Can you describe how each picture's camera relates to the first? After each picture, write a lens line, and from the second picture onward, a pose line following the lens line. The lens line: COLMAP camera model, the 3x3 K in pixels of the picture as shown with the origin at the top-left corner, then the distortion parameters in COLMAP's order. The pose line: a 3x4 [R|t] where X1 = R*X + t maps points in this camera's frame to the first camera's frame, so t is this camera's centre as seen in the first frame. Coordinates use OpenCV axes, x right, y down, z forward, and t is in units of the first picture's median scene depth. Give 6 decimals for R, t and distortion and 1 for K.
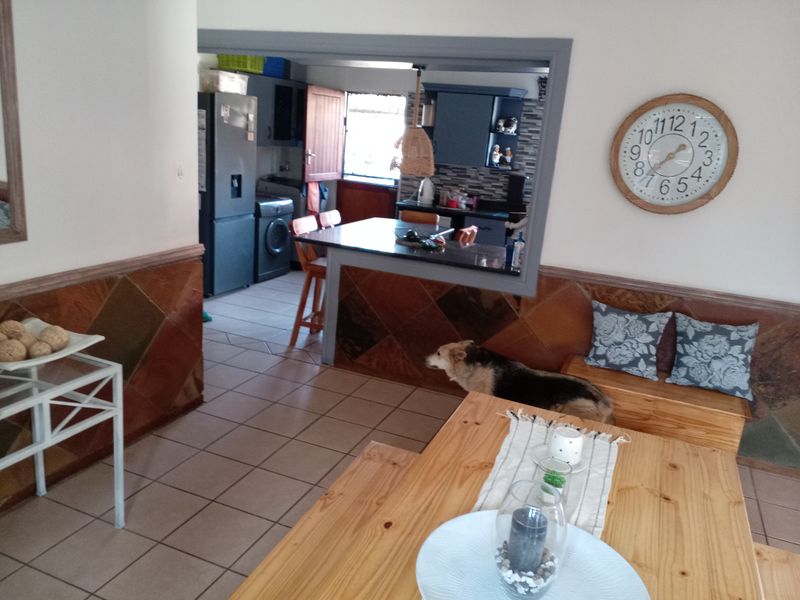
lens RADIAL K [[627.4, 0, 390.4], [0, 627.4, 295.0], [0, 0, 1]] dist [0.074101, -0.097073]
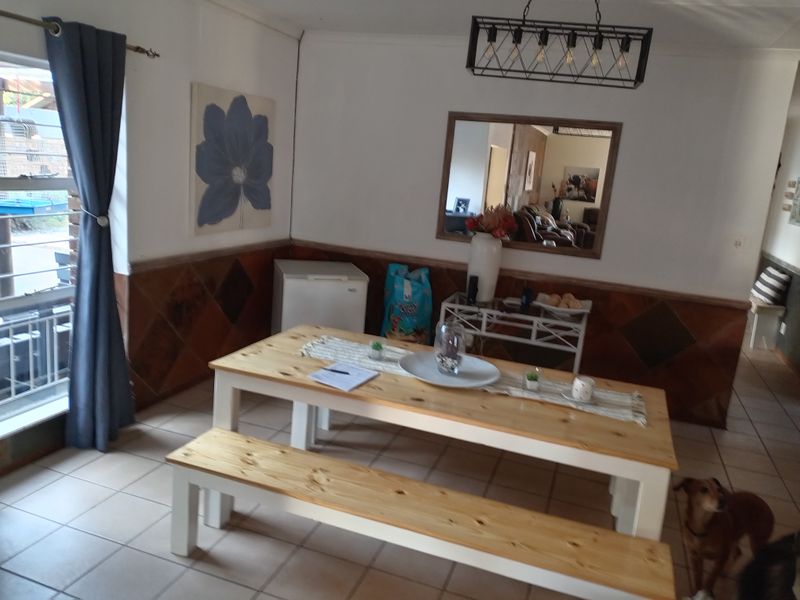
lens RADIAL K [[627.4, 0, 390.4], [0, 627.4, 295.0], [0, 0, 1]] dist [0.074101, -0.097073]
pose [[0.060459, 0.138124, -0.988568, 1.265180], [-0.341832, 0.933359, 0.109504, 0.019604], [0.937814, 0.331304, 0.103645, 0.250202]]
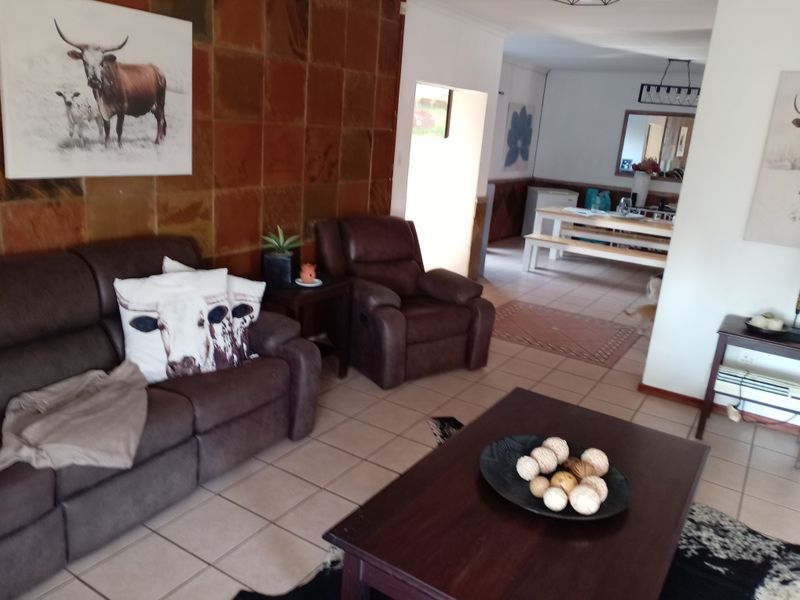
lens RADIAL K [[627.4, 0, 390.4], [0, 627.4, 295.0], [0, 0, 1]] dist [0.074101, -0.097073]
pose [[-0.165818, 0.172641, -0.970927, 3.448716], [-0.344122, 0.912538, 0.221029, 0.308958], [0.924167, 0.370768, -0.091906, -0.115608]]
